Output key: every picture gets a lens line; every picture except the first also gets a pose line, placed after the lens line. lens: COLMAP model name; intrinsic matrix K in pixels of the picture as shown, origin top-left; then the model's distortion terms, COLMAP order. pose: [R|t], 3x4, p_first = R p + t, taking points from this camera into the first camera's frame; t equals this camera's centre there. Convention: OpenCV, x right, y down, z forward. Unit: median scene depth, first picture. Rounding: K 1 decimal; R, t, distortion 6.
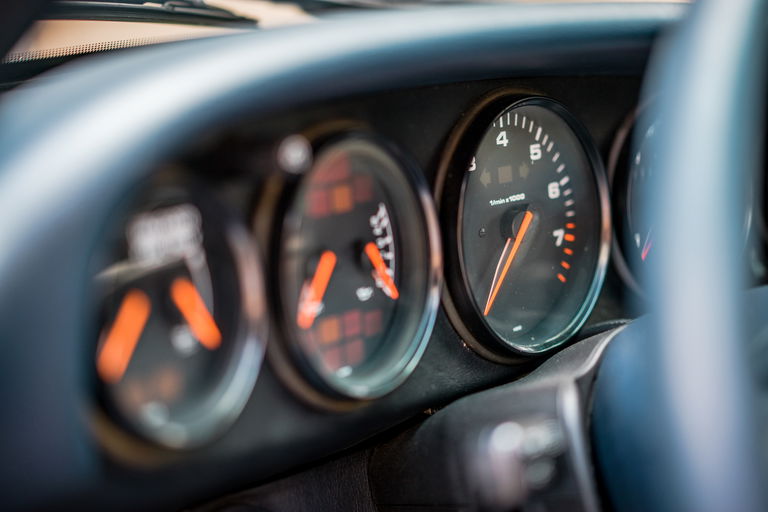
lens RADIAL K [[1211.7, 0, 384.0], [0, 1211.7, 256.0], [0, 0, 1]] dist [0.158814, -1.191364]
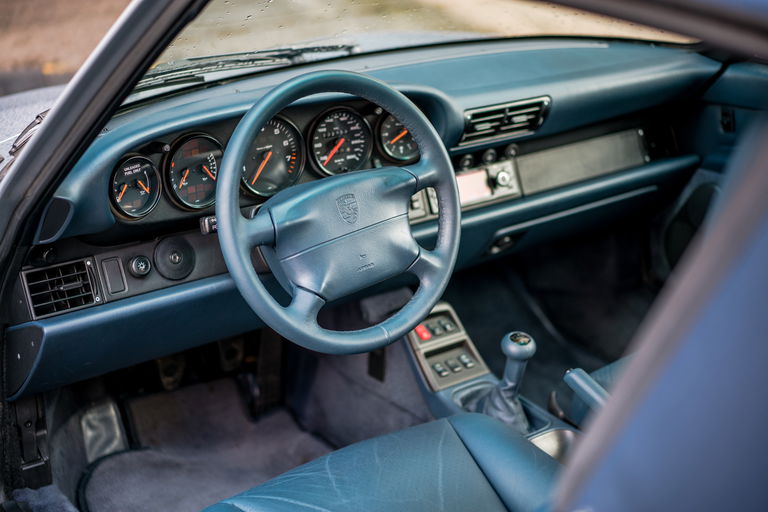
lens RADIAL K [[1215.3, 0, 385.7], [0, 1215.3, 224.0], [0, 0, 1]] dist [0.169459, -1.218648]
pose [[0.982607, 0.043417, -0.180550, 1.092180], [-0.017440, 0.989562, 0.143051, -0.339589], [0.184876, -0.137414, 0.973108, -2.258016]]
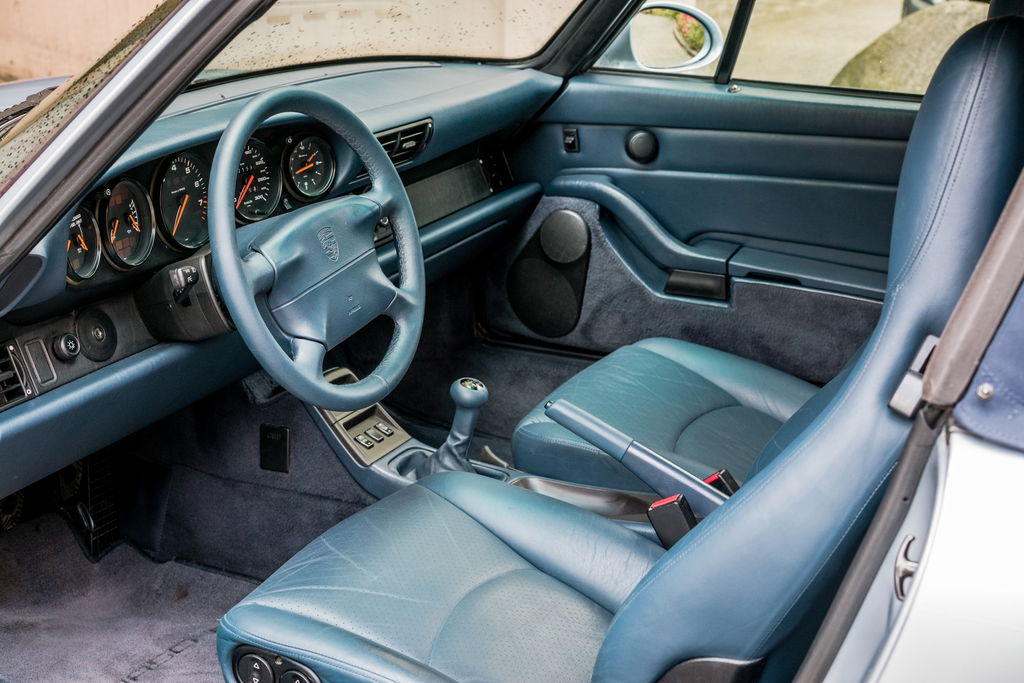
lens RADIAL K [[1615.5, 0, 512.0], [0, 1615.5, 341.5], [0, 0, 1]] dist [0.158814, -1.191364]
pose [[0.959053, -0.086834, 0.269586, -0.196047], [0.051460, 0.989423, 0.135624, -0.177562], [-0.278511, -0.116197, 0.953378, -2.809409]]
